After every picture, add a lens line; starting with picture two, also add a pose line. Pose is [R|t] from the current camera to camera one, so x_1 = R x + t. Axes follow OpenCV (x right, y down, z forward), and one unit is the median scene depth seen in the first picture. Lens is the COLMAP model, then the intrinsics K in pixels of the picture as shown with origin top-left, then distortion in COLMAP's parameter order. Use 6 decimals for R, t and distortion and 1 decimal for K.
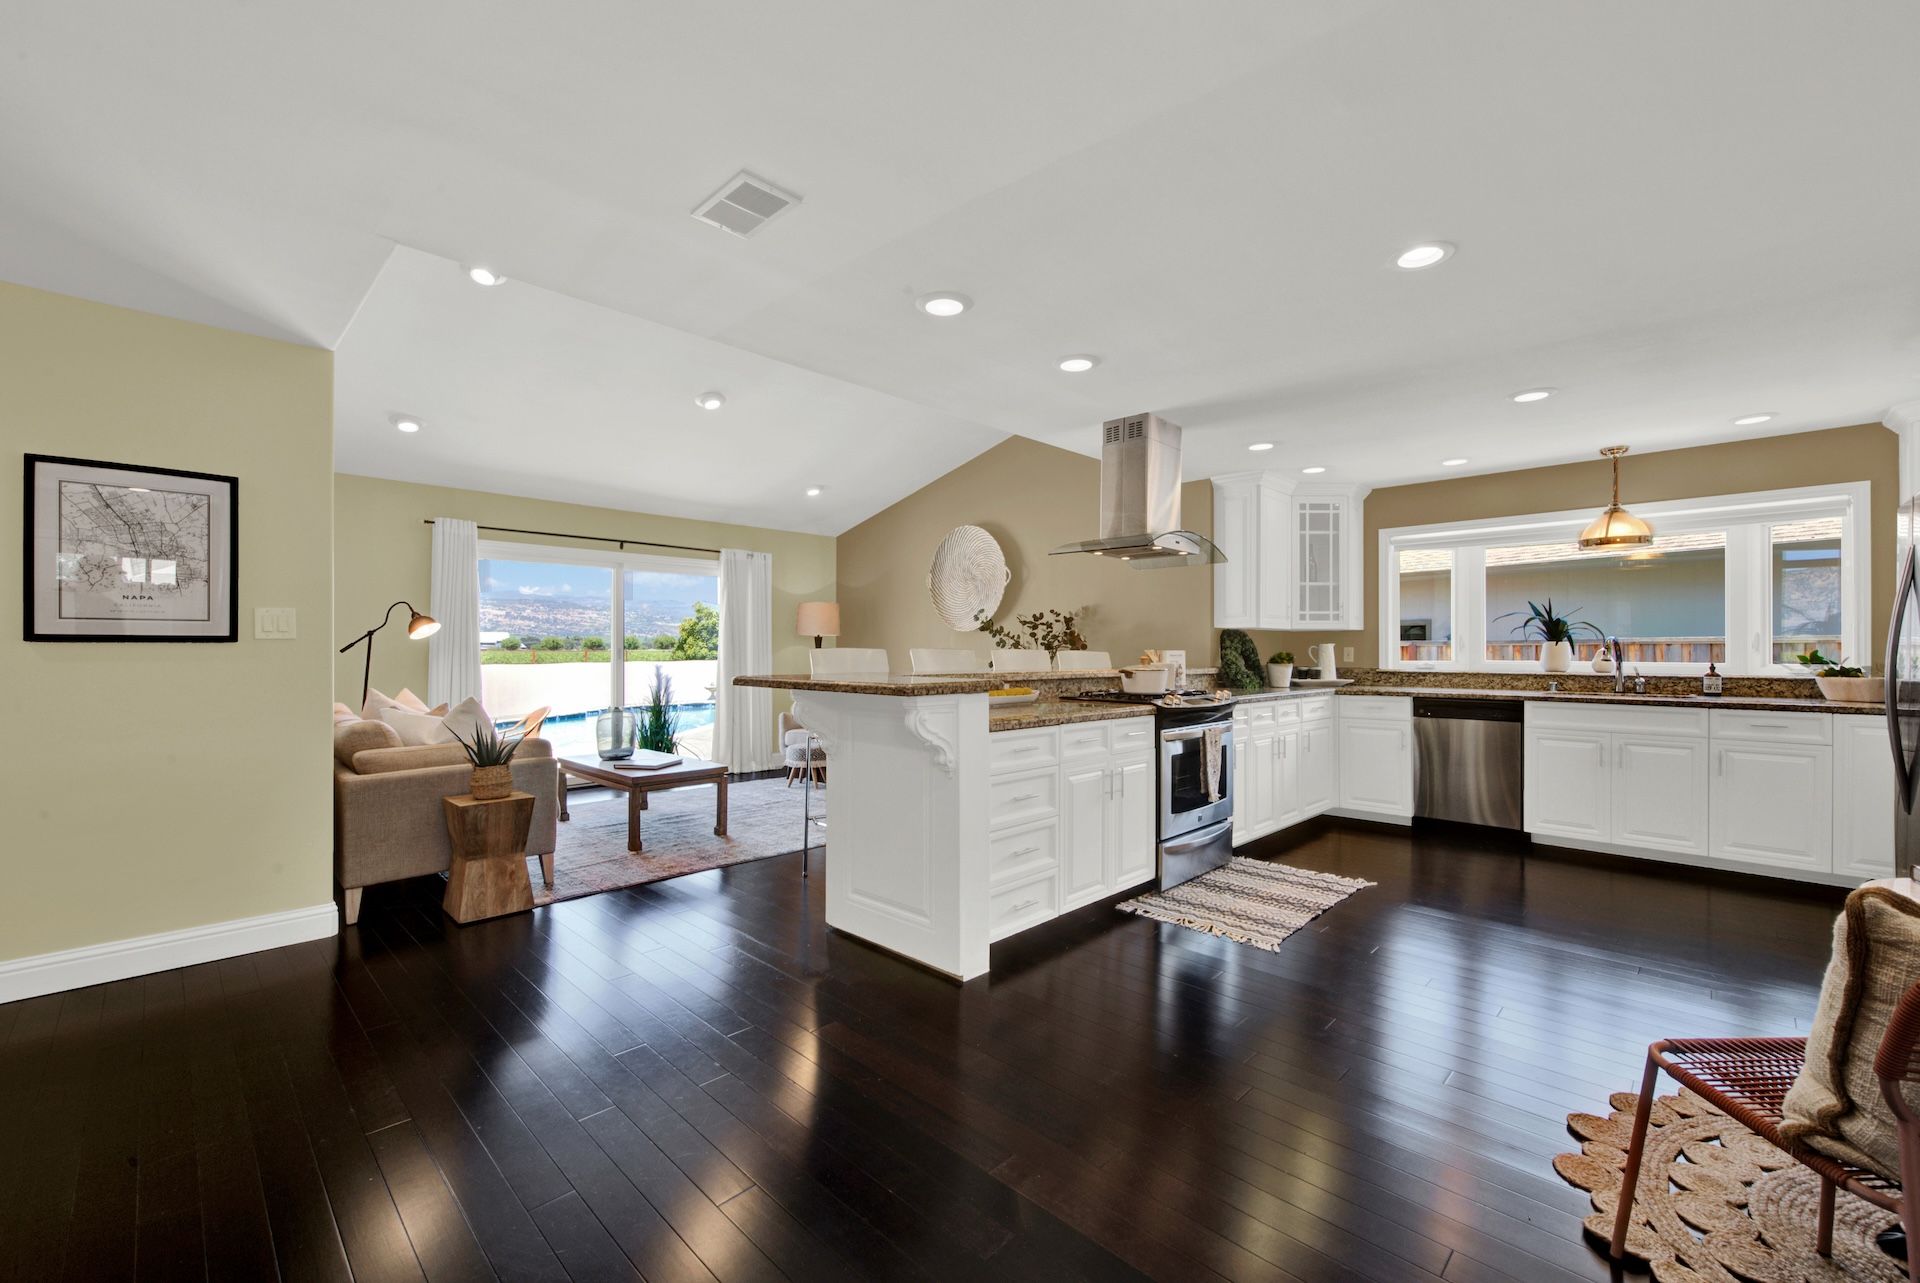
lens RADIAL K [[783.4, 0, 968.2], [0, 783.4, 652.8], [0, 0, 1]] dist [0.001204, 0.000143]
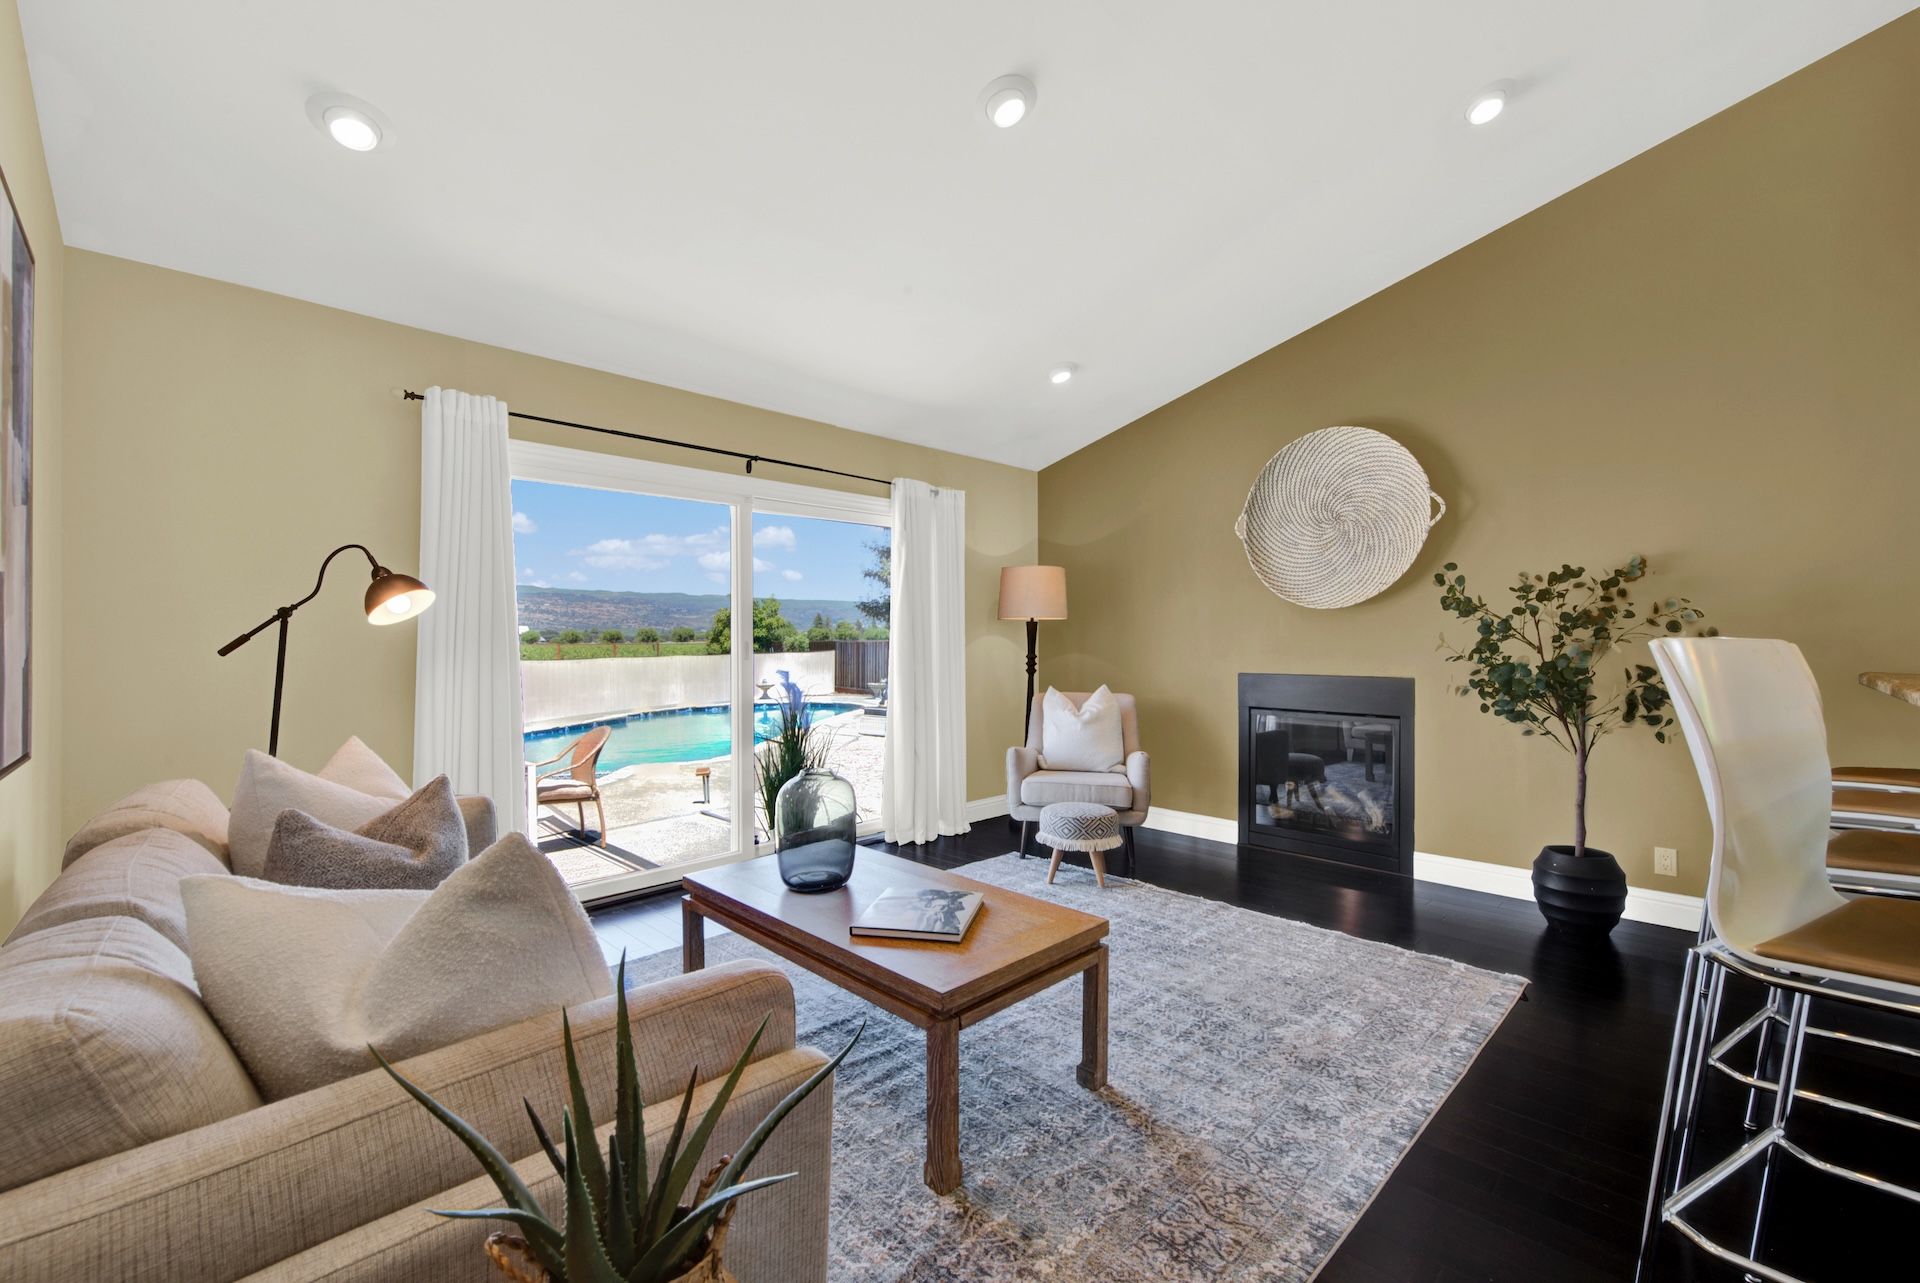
lens RADIAL K [[783.8, 0, 963.9], [0, 783.8, 646.6], [0, 0, 1]] dist [-0.001845, -0.000461]
pose [[0.999722, -0.006529, -0.022661, -0.287774], [0.006628, 0.999969, 0.004303, -0.003660], [0.022632, -0.004452, 0.999734, 0.448018]]
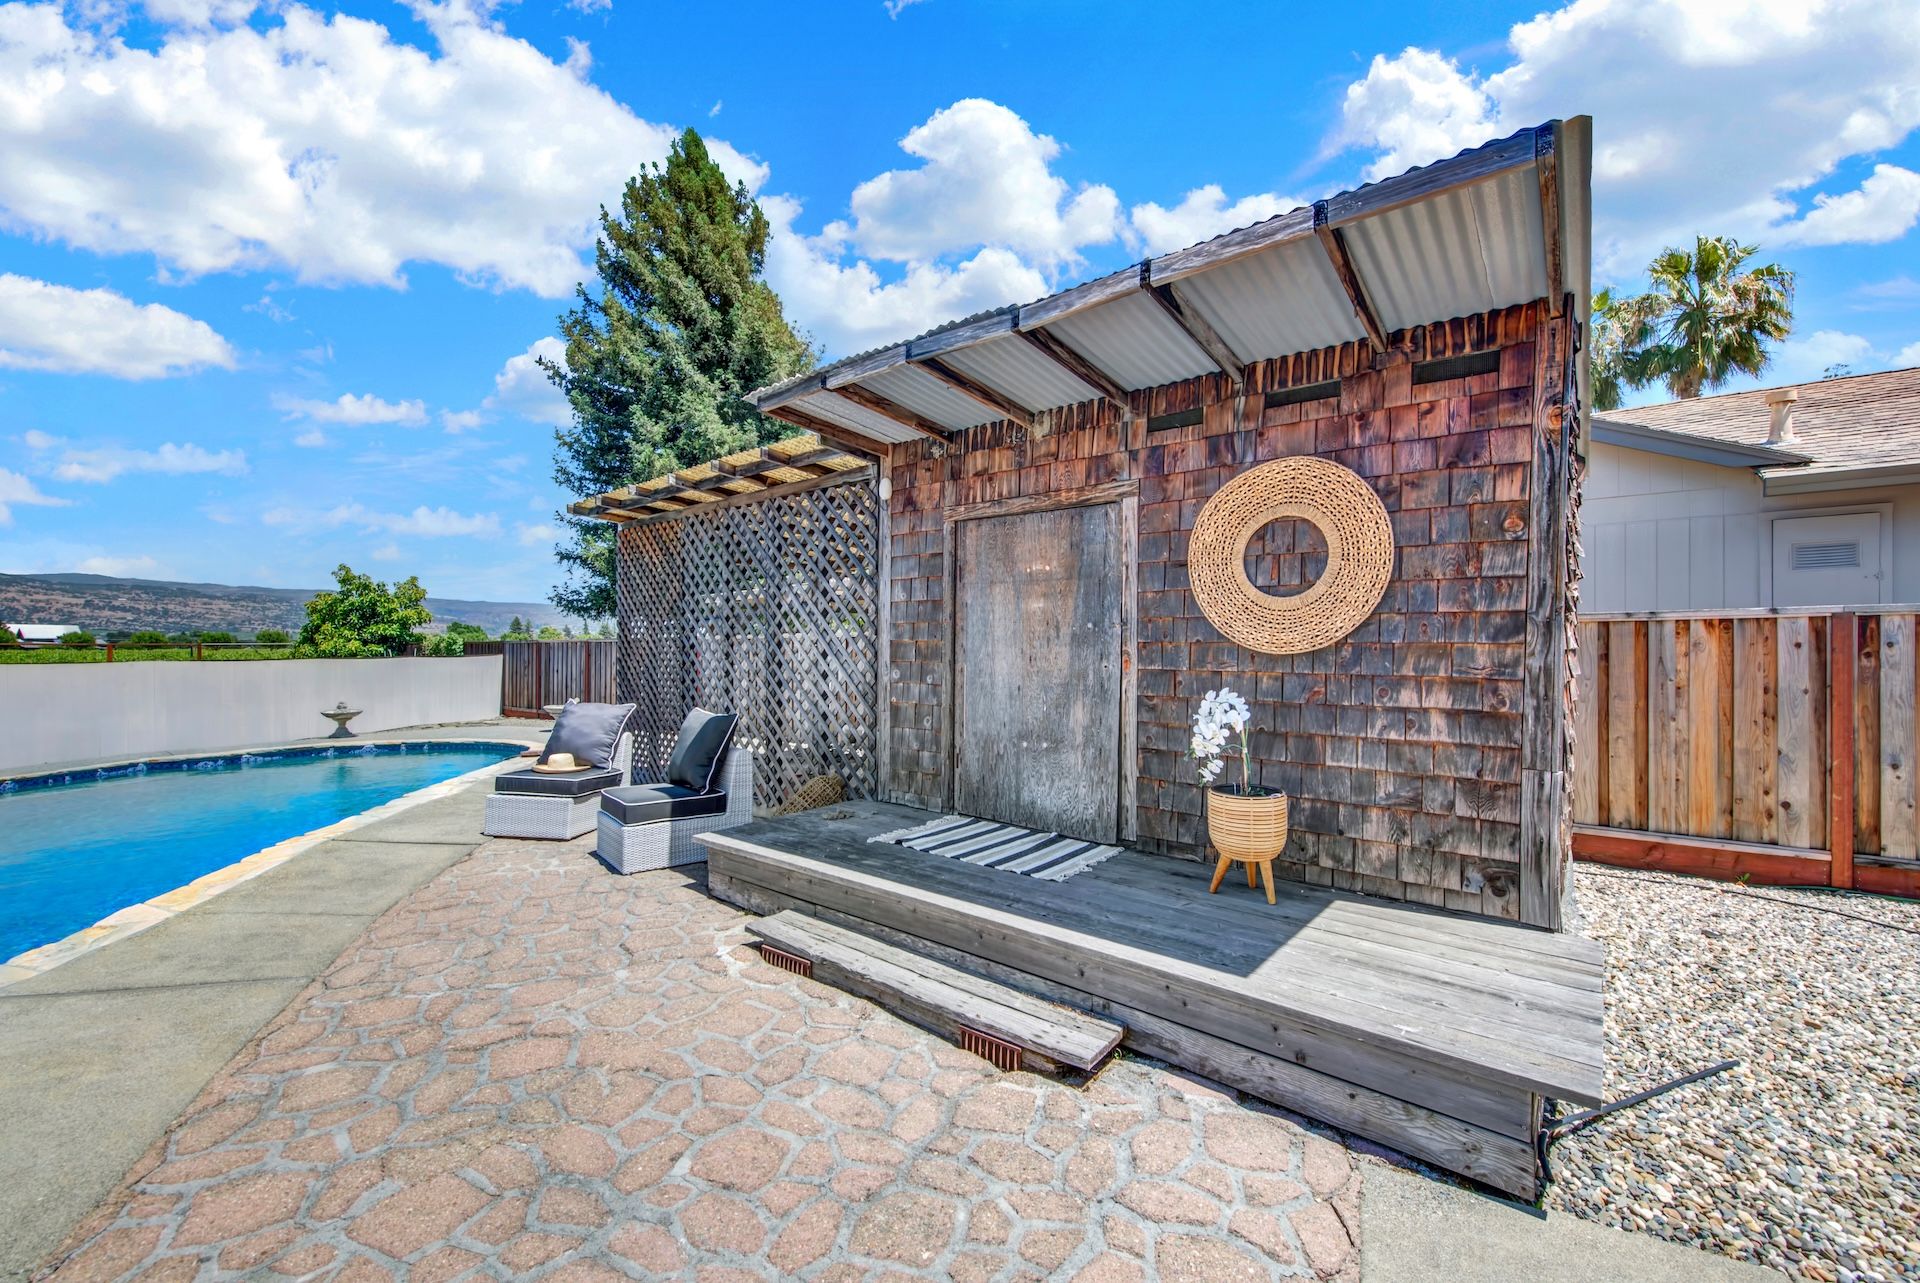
lens RADIAL K [[783.8, 0, 963.9], [0, 783.8, 646.6], [0, 0, 1]] dist [-0.001845, -0.000461]
pose [[0.952121, 0.001419, 0.305718, -0.344675], [0.000834, 0.999973, -0.007238, 0.020250], [-0.305720, 0.007147, 0.952095, 1.367772]]
